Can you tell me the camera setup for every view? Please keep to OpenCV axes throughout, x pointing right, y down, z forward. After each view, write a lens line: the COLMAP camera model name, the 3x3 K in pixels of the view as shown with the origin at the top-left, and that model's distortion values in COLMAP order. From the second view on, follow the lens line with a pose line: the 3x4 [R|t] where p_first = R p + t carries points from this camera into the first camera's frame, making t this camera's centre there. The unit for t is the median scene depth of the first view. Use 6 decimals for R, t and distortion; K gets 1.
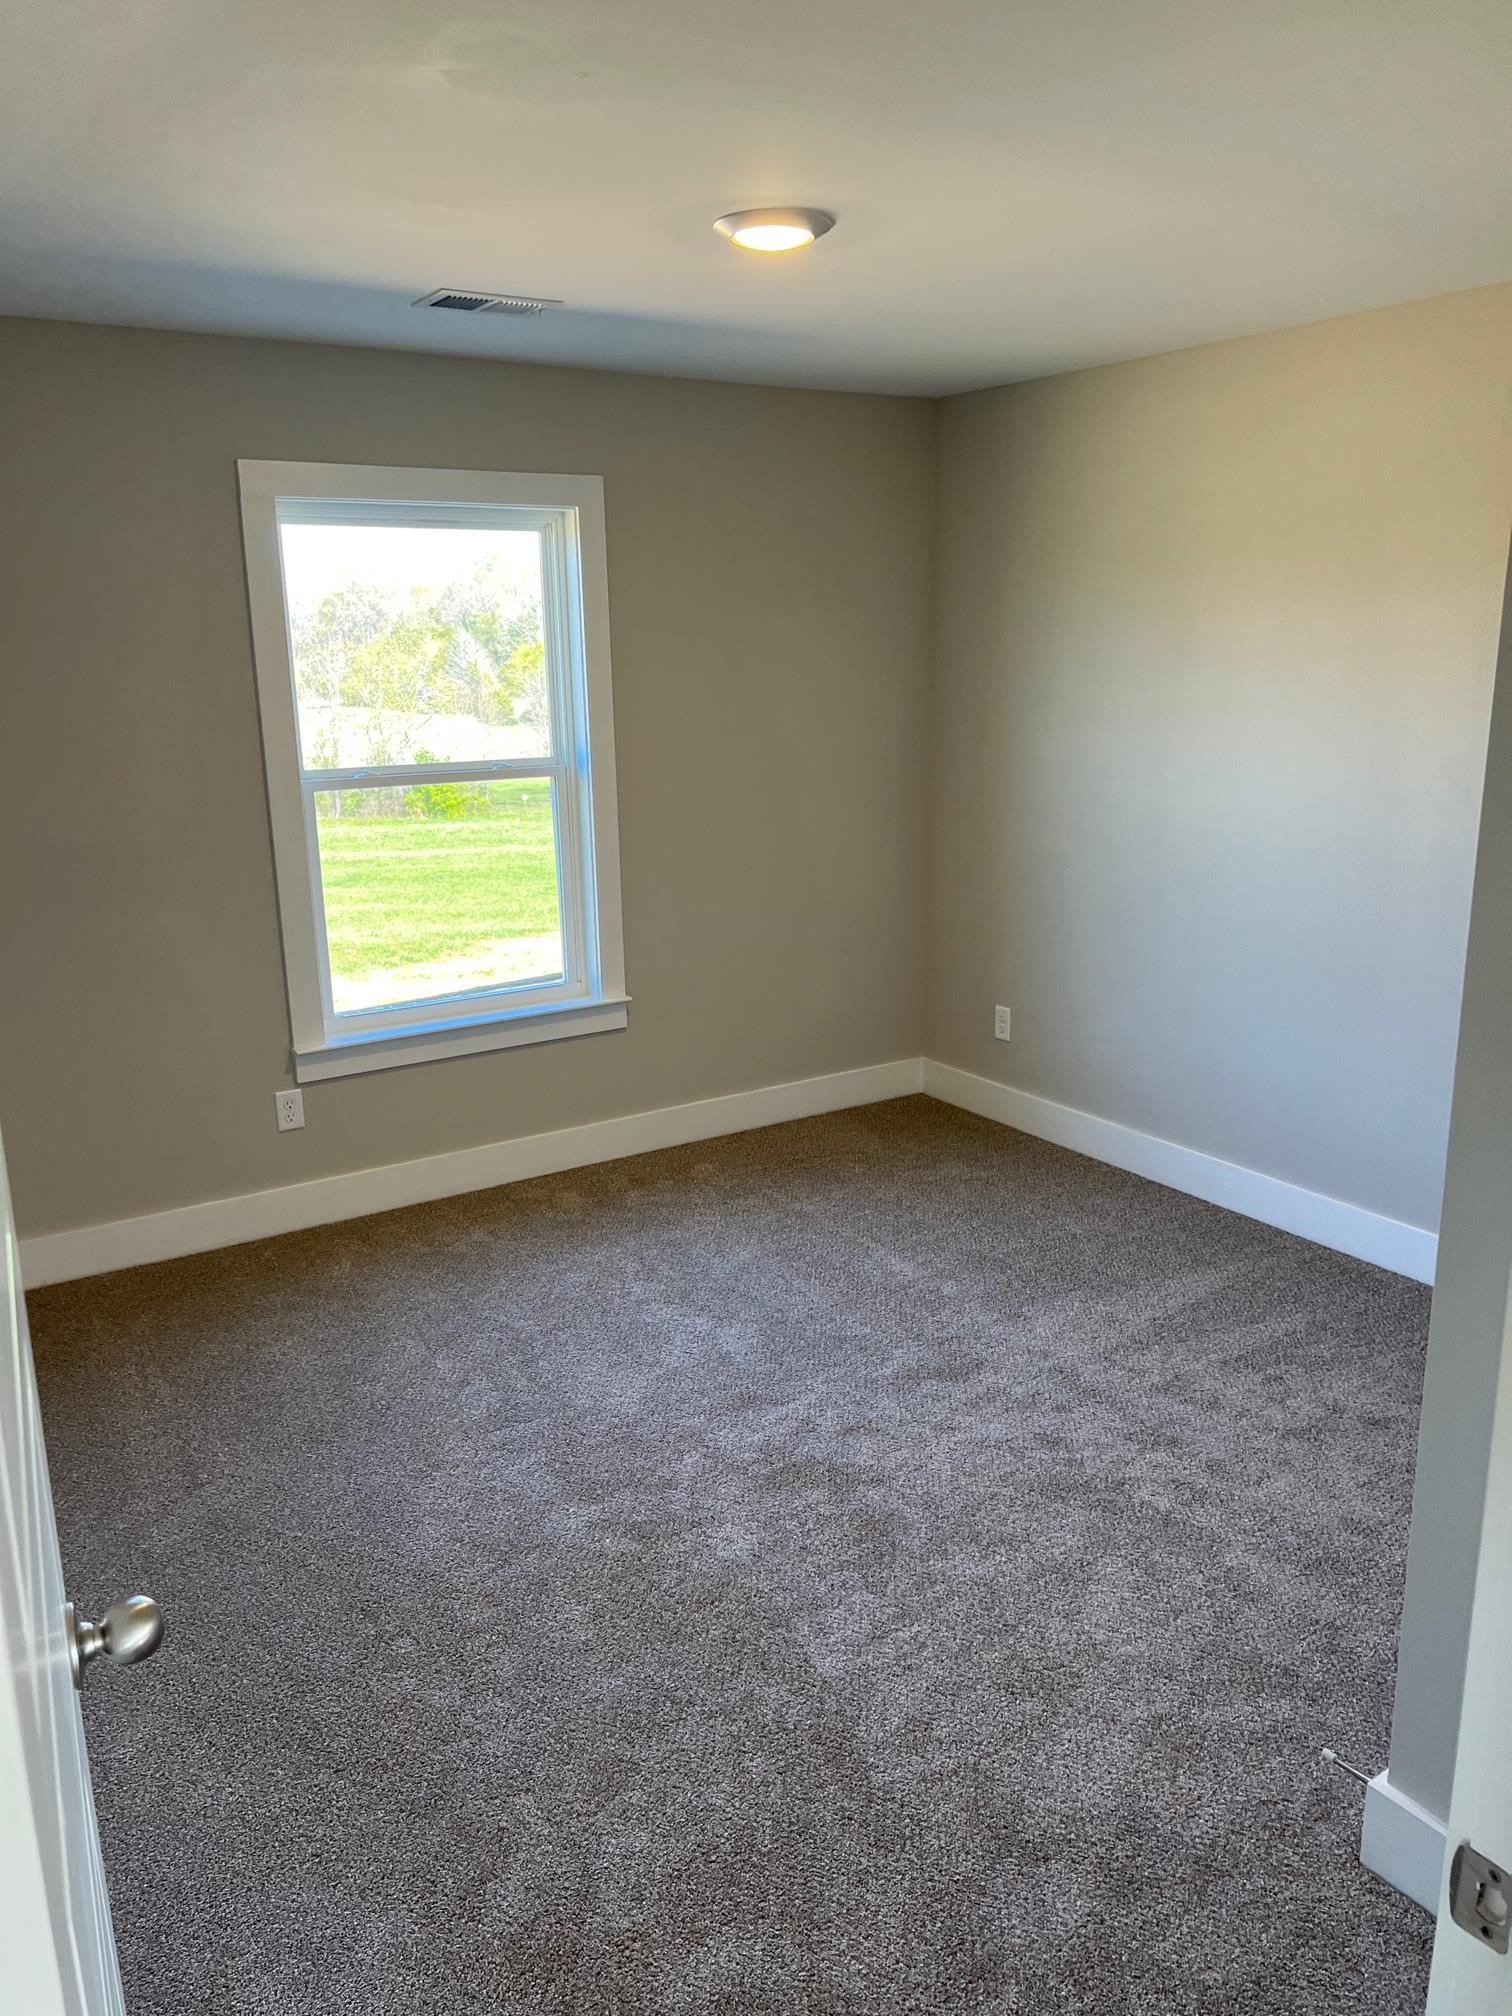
lens RADIAL K [[1531.2, 0, 756.0], [0, 1531.2, 1008.0], [0, 0, 1]] dist [-0.008400, -0.003495]
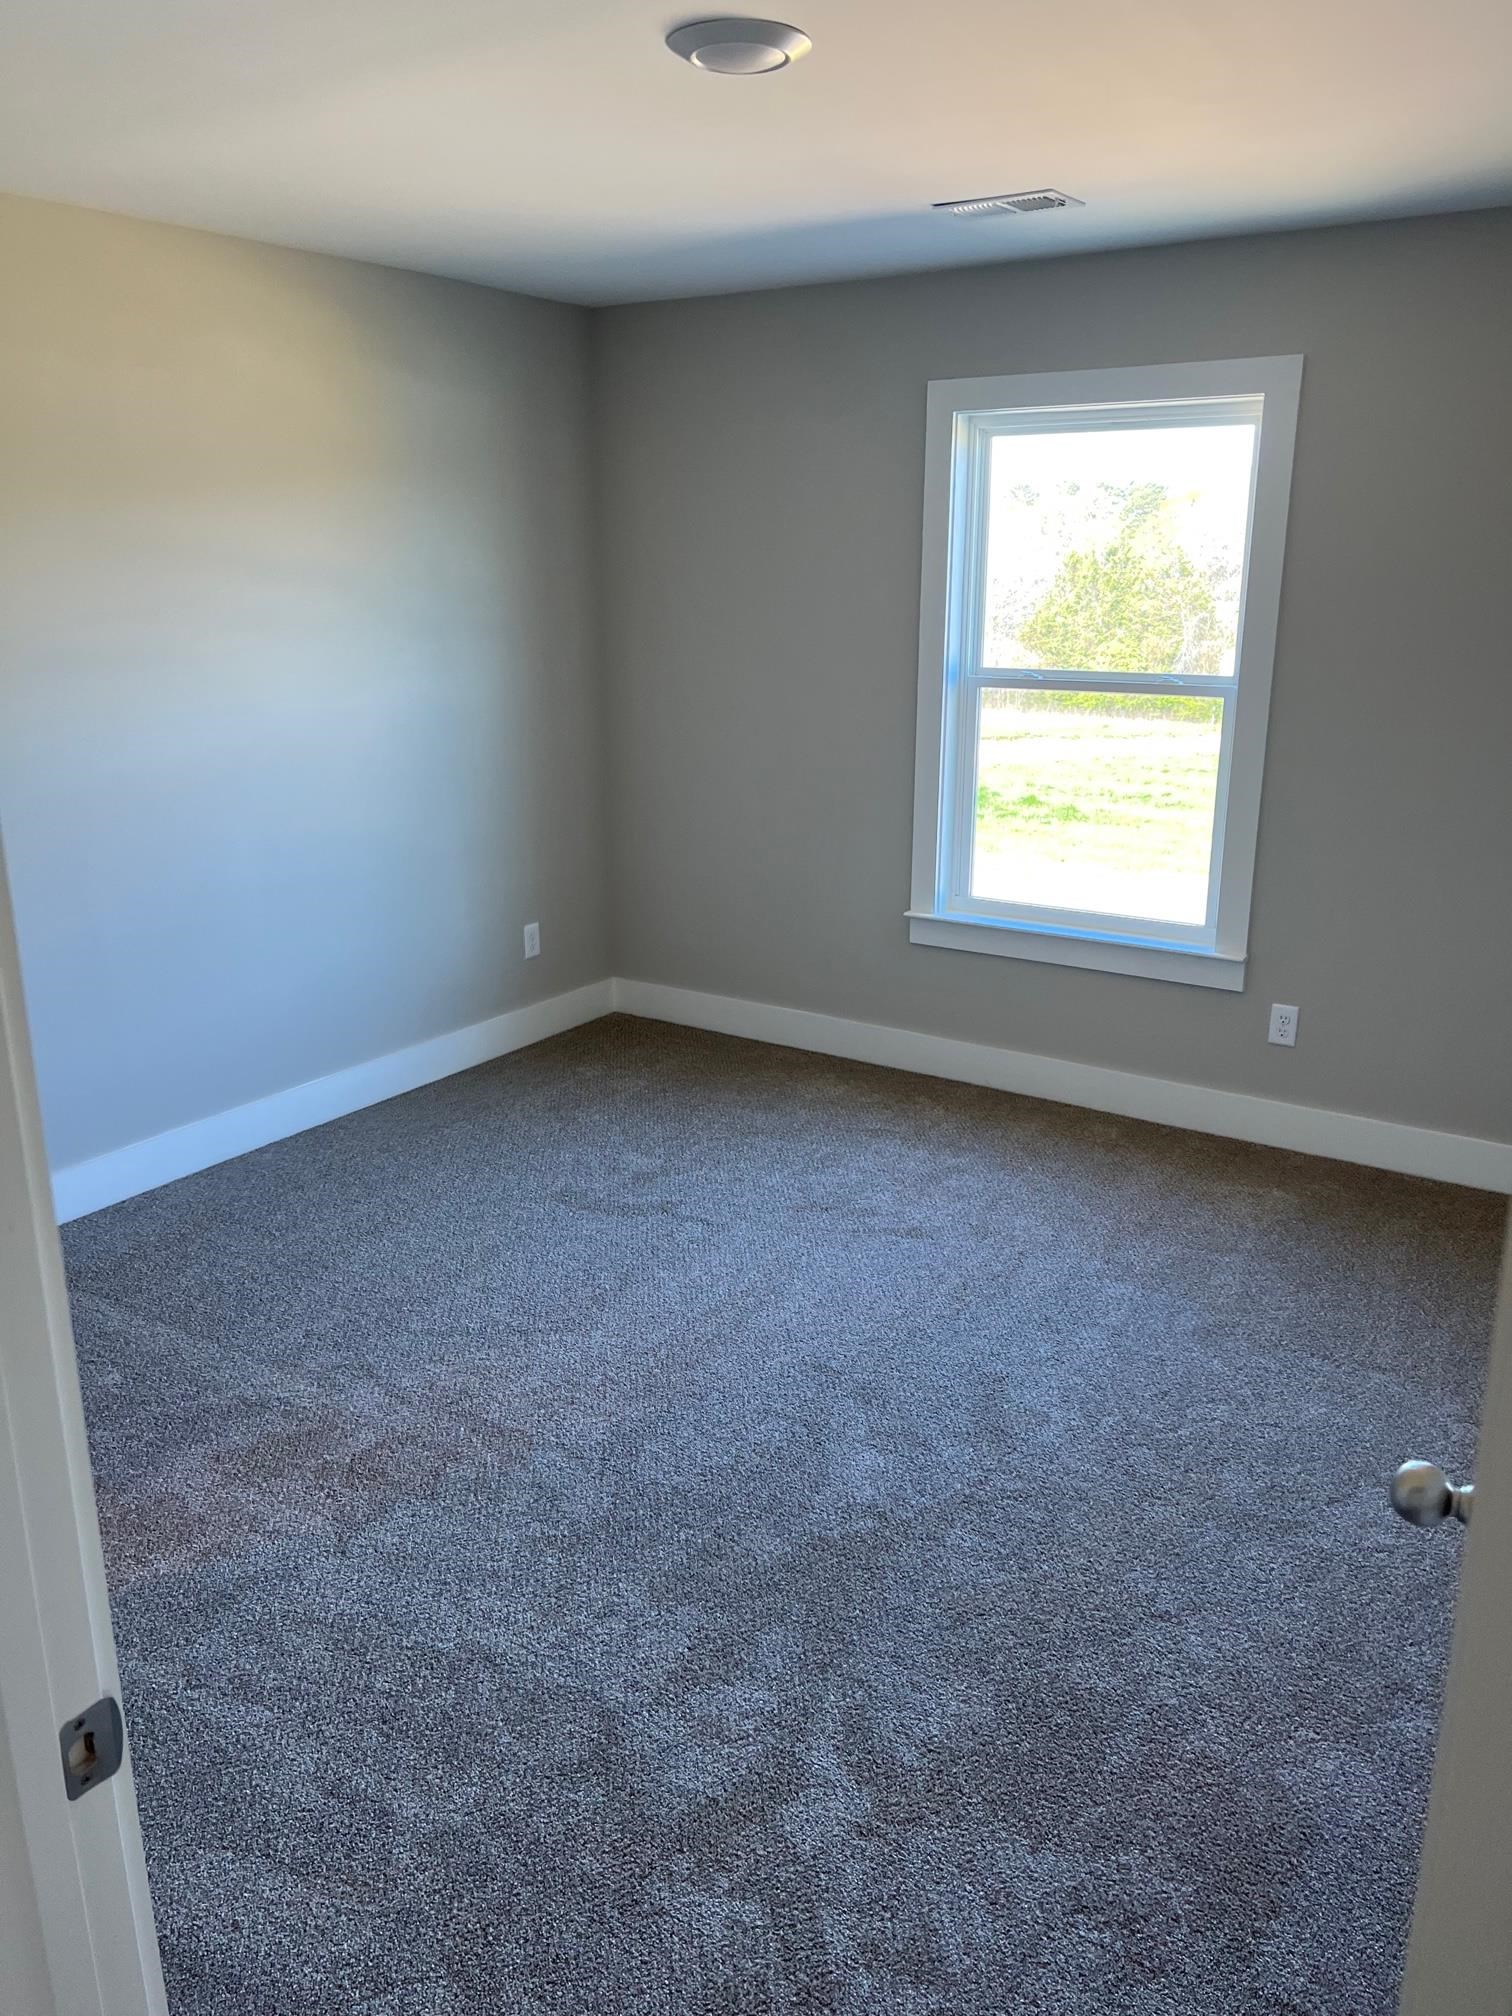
lens RADIAL K [[1531.2, 0, 756.0], [0, 1531.2, 1008.0], [0, 0, 1]] dist [-0.008400, -0.003495]
pose [[0.386036, 0.278112, -0.879563, 0.663438], [-0.217936, 0.953977, 0.205990, -0.112733], [0.896371, 0.112169, 0.428880, 0.418878]]
